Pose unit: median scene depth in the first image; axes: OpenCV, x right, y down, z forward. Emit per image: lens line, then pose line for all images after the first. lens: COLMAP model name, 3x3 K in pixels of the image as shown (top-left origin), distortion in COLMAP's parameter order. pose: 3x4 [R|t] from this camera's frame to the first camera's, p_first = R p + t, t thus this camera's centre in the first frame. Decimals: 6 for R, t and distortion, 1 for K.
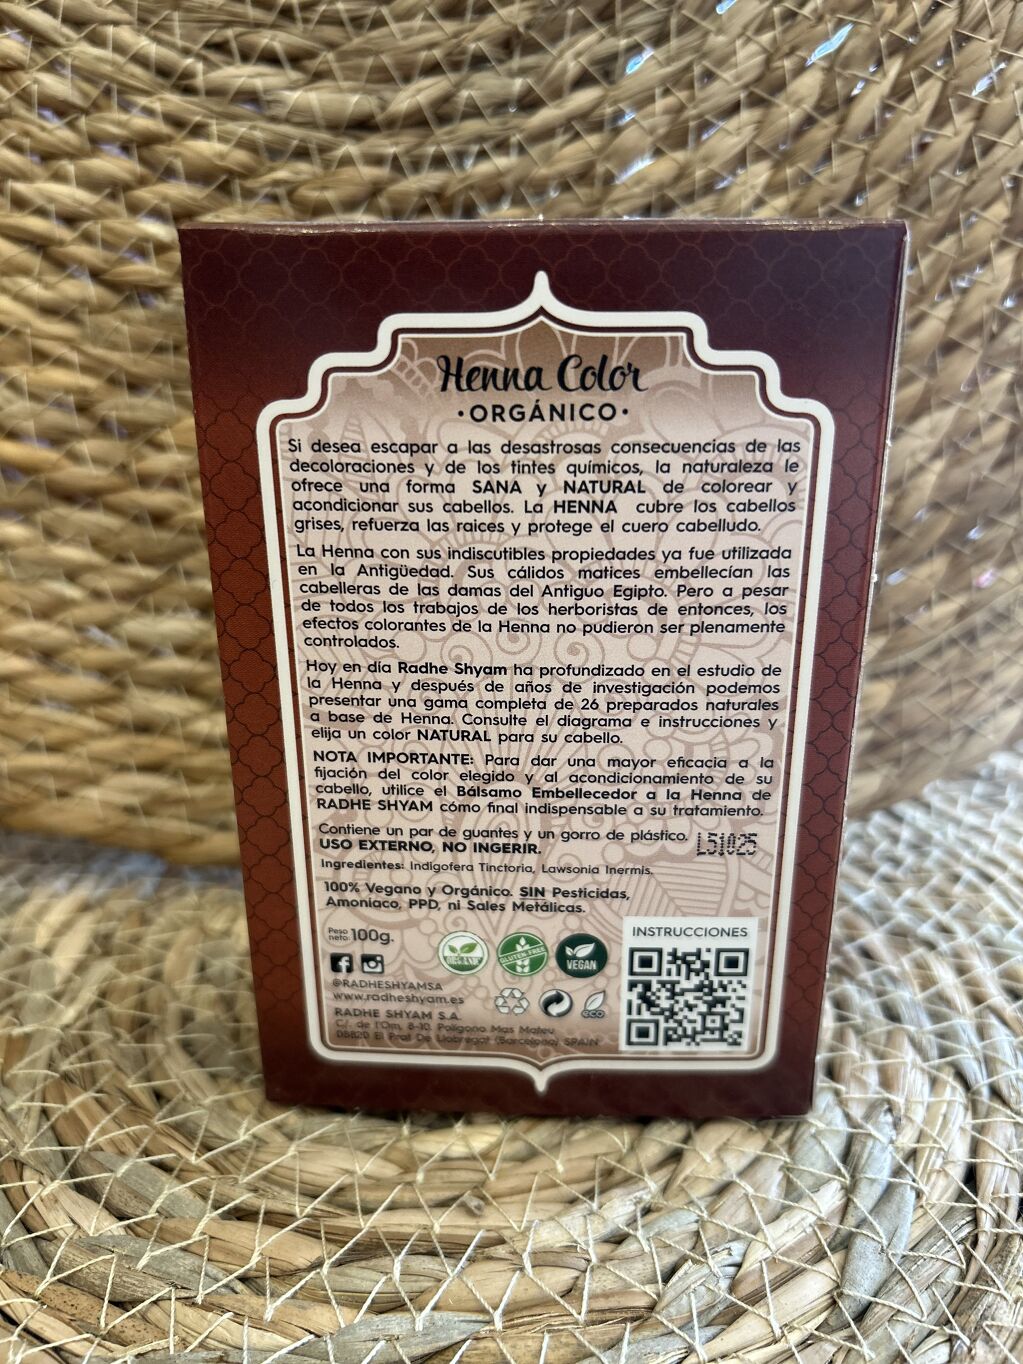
lens RADIAL K [[1027.3, 0, 519.9], [0, 1027.3, 683.4], [0, 0, 1]] dist [-0.005160, -0.007049]
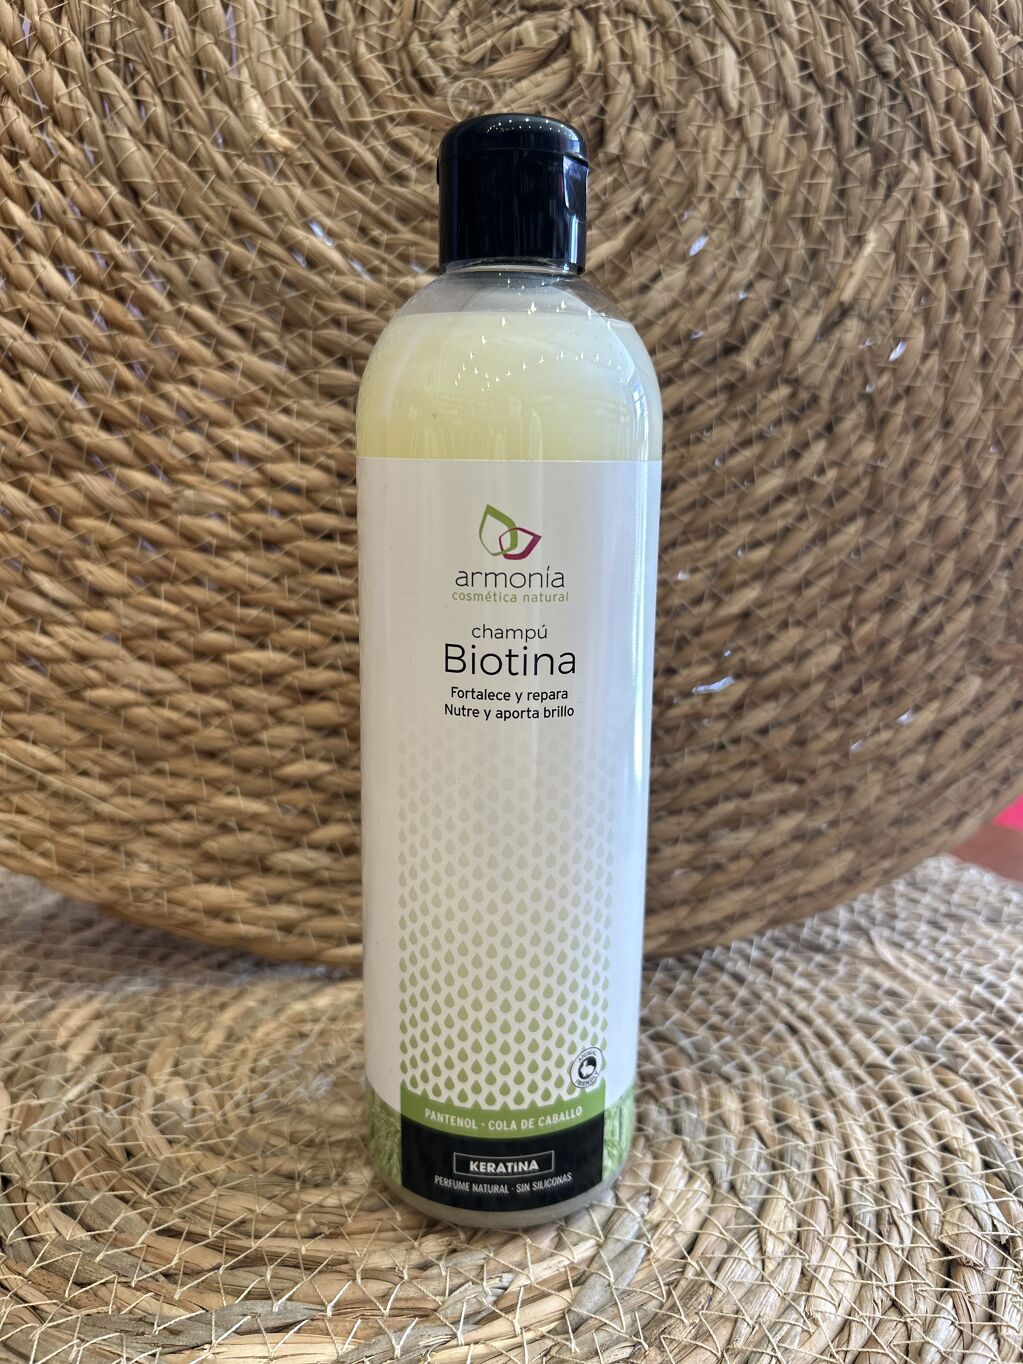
lens RADIAL K [[1038.0, 0, 504.4], [0, 1038.0, 655.1], [0, 0, 1]] dist [-0.018317, -0.008042]
pose [[0.996789, 0.022933, -0.076714, 0.261439], [-0.035889, 0.984436, -0.172042, -0.043094], [0.071575, 0.174243, 0.982098, -0.478216]]
